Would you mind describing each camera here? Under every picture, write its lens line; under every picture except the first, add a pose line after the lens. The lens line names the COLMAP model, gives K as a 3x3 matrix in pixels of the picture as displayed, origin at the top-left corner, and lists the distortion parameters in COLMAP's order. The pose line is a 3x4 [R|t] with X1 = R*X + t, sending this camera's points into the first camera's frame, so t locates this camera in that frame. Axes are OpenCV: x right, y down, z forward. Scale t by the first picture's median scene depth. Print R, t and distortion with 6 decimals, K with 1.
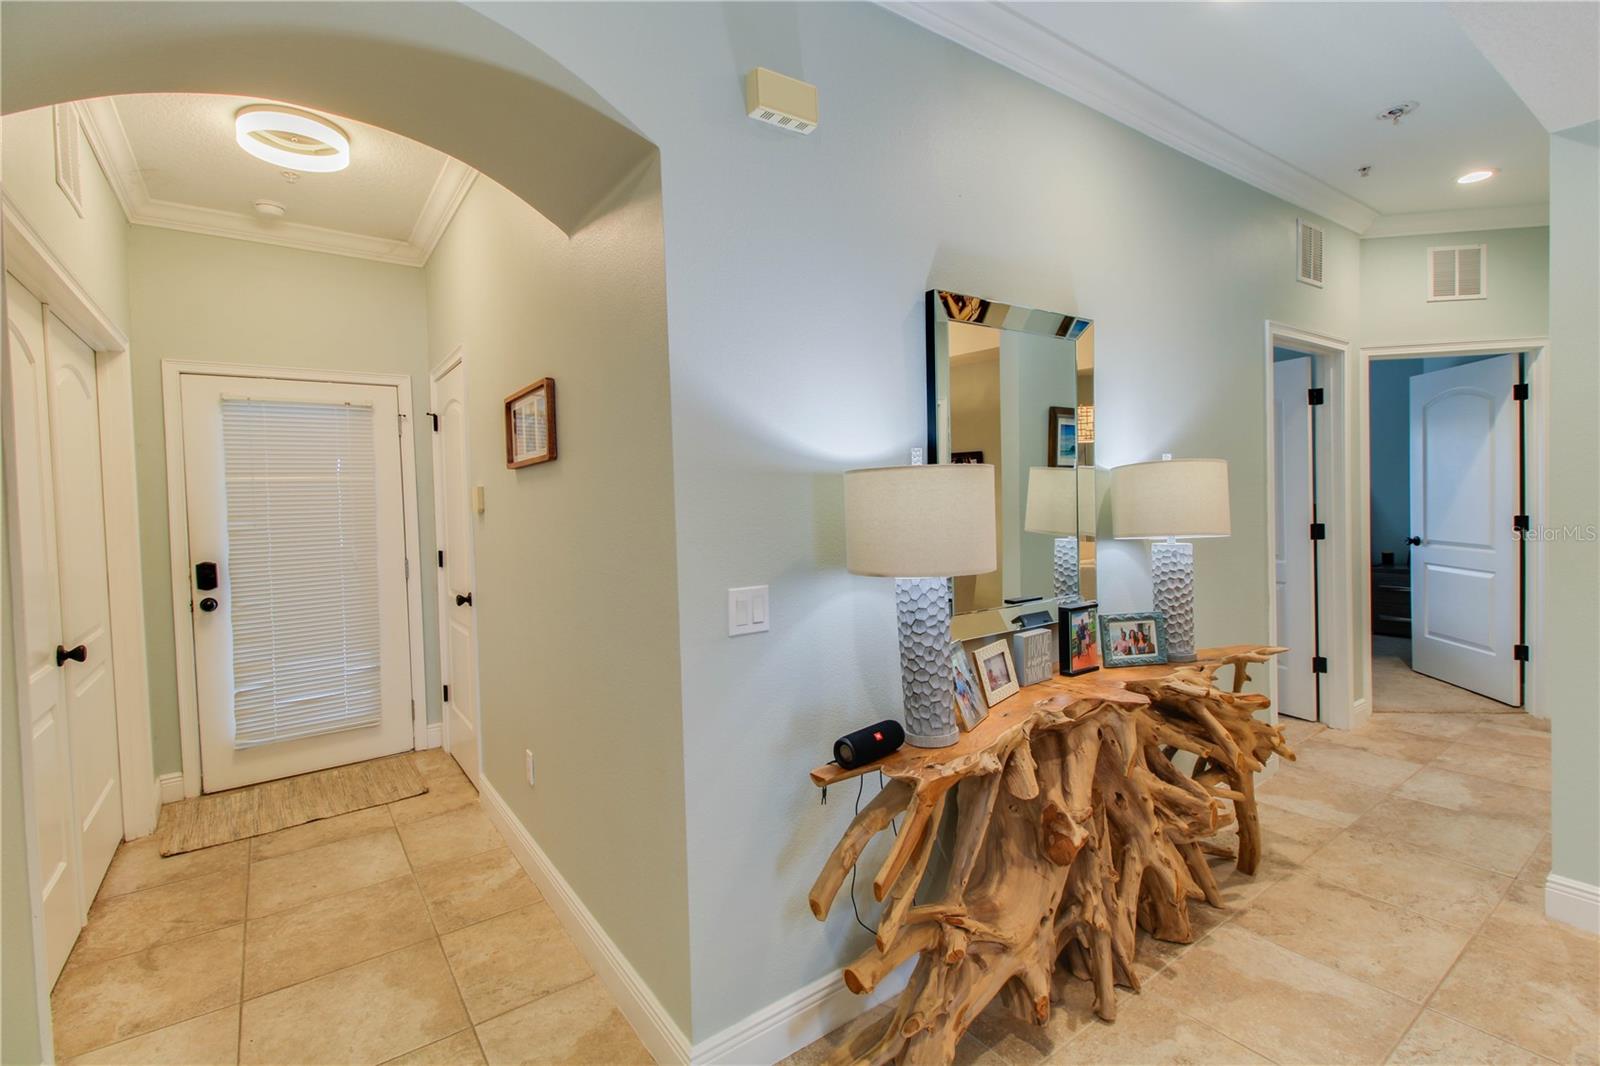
lens RADIAL K [[735.9, 0, 805.8], [0, 735.9, 517.6], [0, 0, 1]] dist [-0.002716, -0.001545]
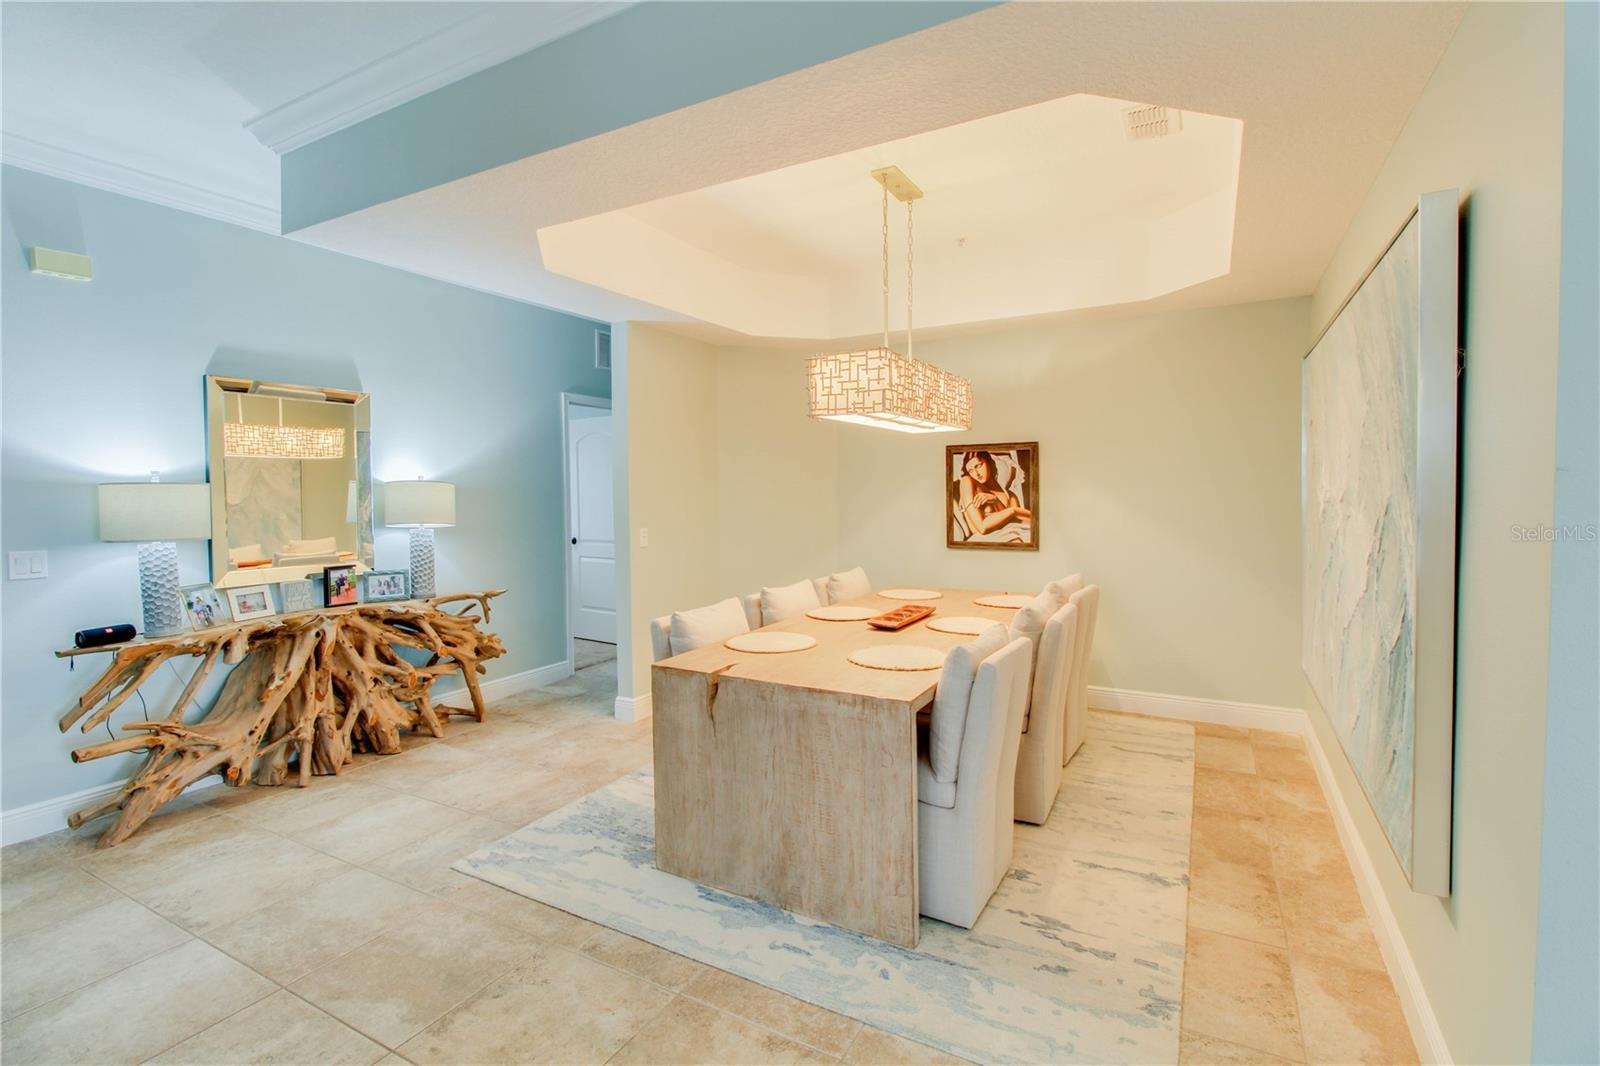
lens RADIAL K [[723.0, 0, 834.4], [0, 723.0, 521.9], [0, 0, 1]] dist [-0.019468, -0.000821]
pose [[0.895358, 0.002111, 0.445341, 0.709796], [-0.002185, 0.999998, -0.000348, 0.019228], [-0.445341, -0.000661, 0.895361, -1.043950]]
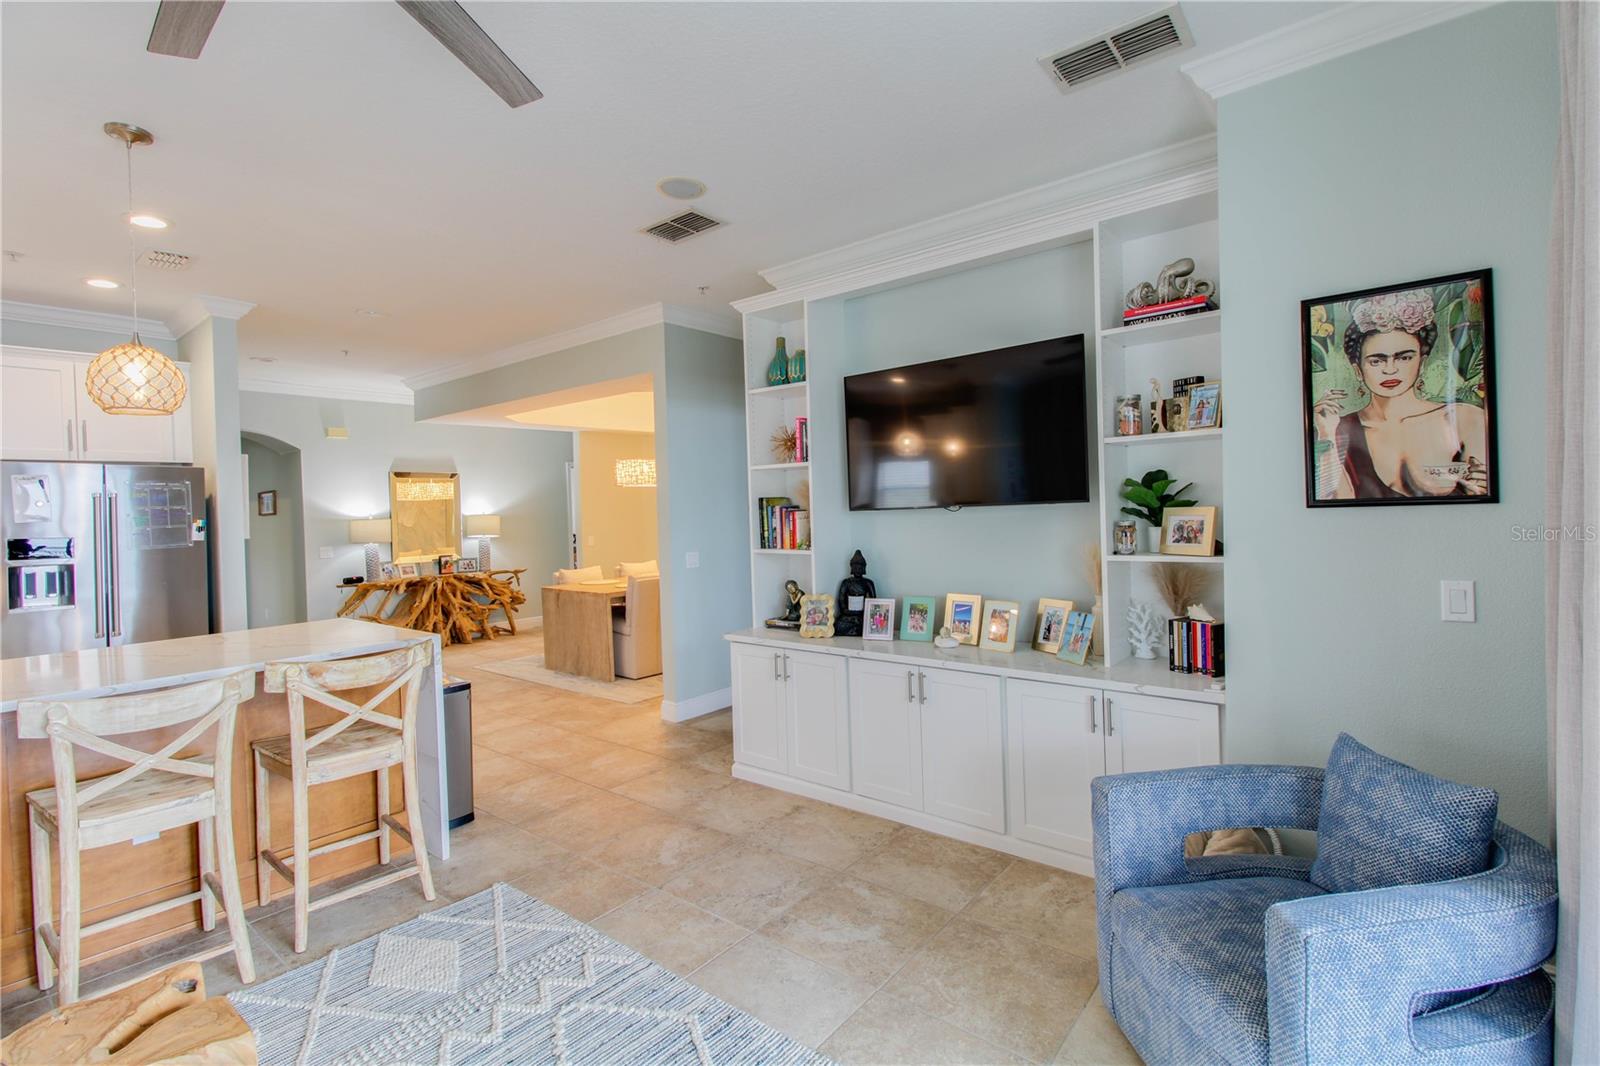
lens RADIAL K [[748.0, 0, 842.5], [0, 748.0, 518.9], [0, 0, 1]] dist [-0.001043, -0.000328]
pose [[0.963210, -0.005980, 0.268682, 1.371994], [0.012915, 0.999627, -0.024052, 0.059103], [-0.268438, 0.026637, 0.962929, -3.332166]]
